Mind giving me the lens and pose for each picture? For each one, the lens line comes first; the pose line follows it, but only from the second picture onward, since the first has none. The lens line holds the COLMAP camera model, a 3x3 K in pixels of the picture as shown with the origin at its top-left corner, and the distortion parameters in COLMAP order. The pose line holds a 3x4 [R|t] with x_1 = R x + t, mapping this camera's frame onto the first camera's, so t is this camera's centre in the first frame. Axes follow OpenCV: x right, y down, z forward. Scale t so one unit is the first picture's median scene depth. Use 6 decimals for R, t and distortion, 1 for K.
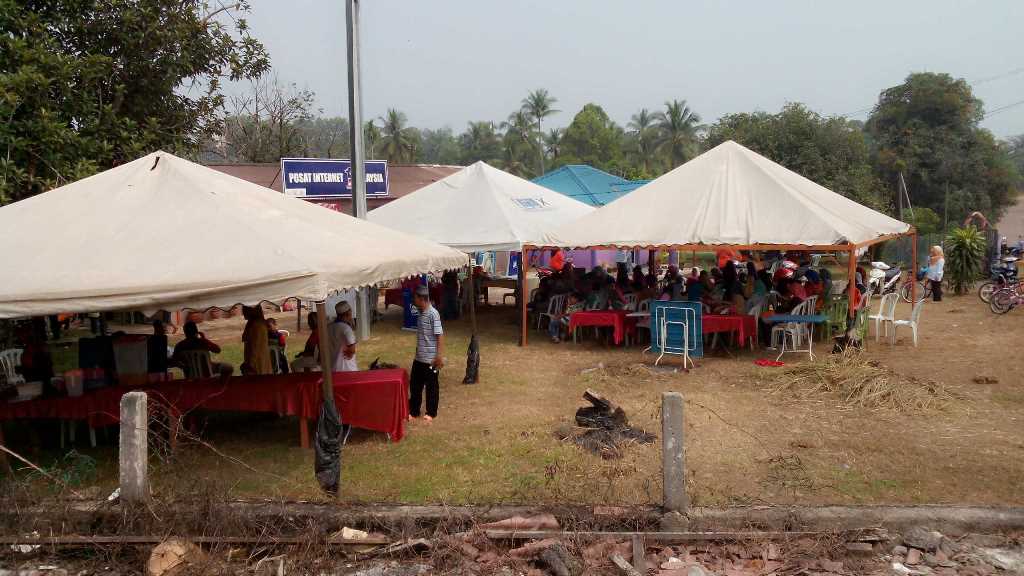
lens RADIAL K [[843.7, 0, 511.1], [0, 843.7, 288.0], [0, 0, 1]] dist [-0.013424, -0.020508]
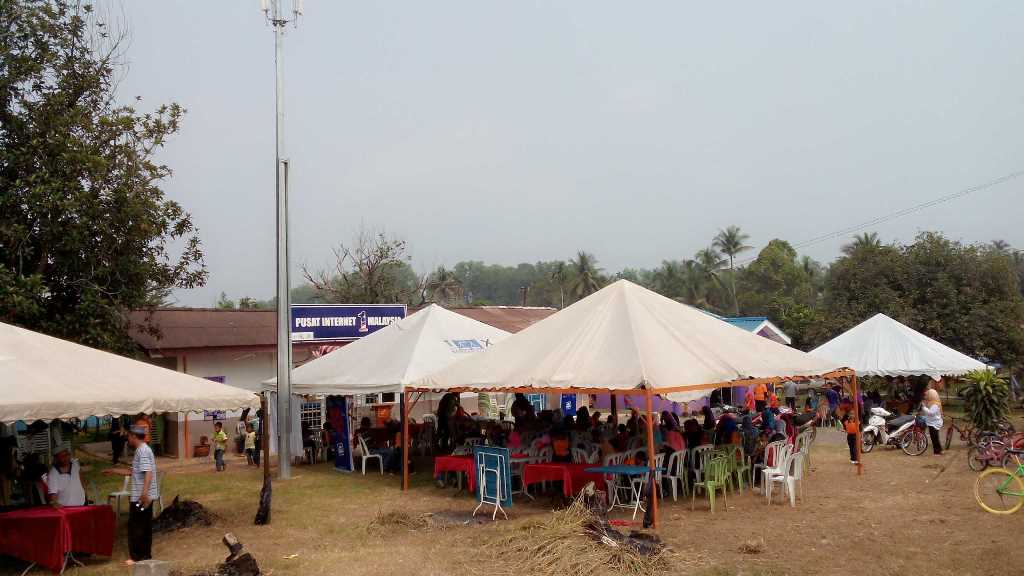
lens RADIAL K [[843.7, 0, 511.1], [0, 843.7, 285.1], [0, 0, 1]] dist [-0.013424, -0.020508]
pose [[0.967312, -0.024388, -0.252413, 0.265060], [-0.018167, 0.986143, -0.164903, -0.004879], [0.252937, 0.164098, 0.953465, 0.033535]]
